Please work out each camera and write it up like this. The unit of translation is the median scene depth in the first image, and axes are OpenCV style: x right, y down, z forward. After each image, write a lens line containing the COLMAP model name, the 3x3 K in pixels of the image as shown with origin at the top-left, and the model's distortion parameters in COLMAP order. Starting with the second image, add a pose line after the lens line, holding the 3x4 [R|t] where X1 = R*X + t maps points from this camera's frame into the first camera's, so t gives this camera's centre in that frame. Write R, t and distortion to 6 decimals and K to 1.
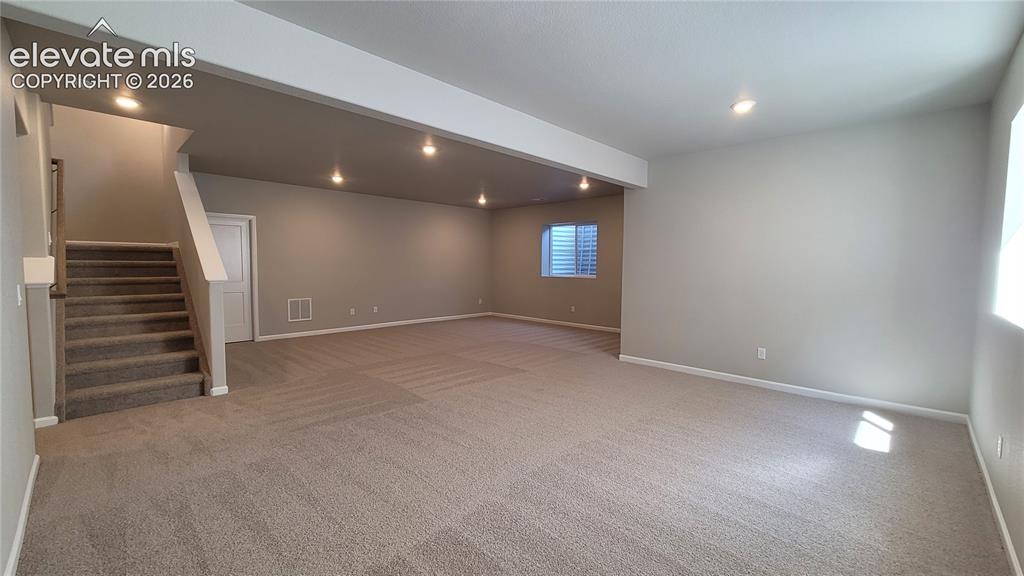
lens RADIAL K [[415.0, 0, 516.6], [0, 415.0, 286.3], [0, 0, 1]] dist [0.000195, 0.000122]
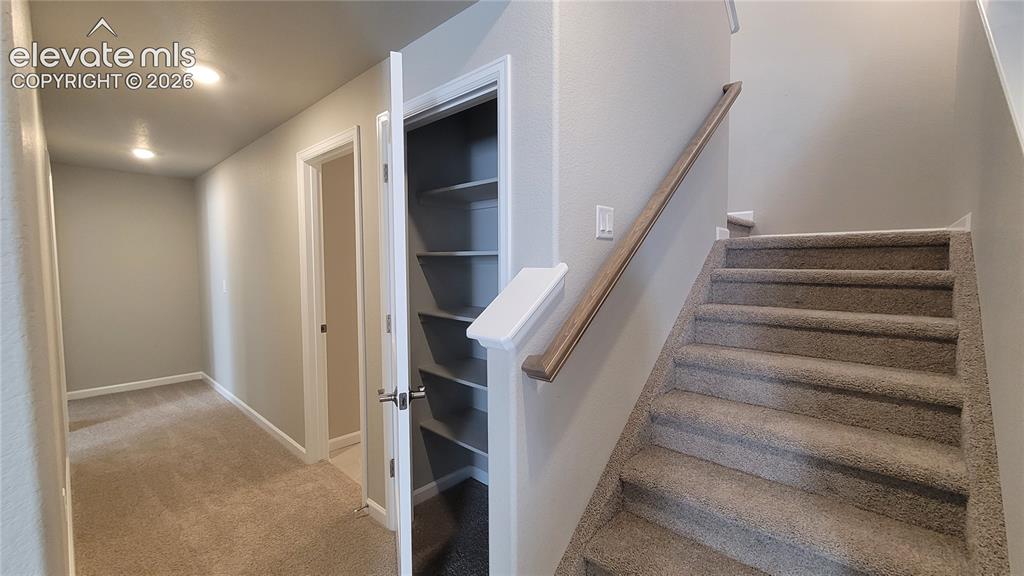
lens RADIAL K [[415.0, 0, 517.0], [0, 415.0, 282.8], [0, 0, 1]] dist [0.000195, 0.000122]
pose [[0.014444, 0.042055, -0.999011, -0.519559], [-0.051921, 0.997799, 0.041253, -0.049210], [0.998547, 0.051274, 0.016596, 0.680904]]
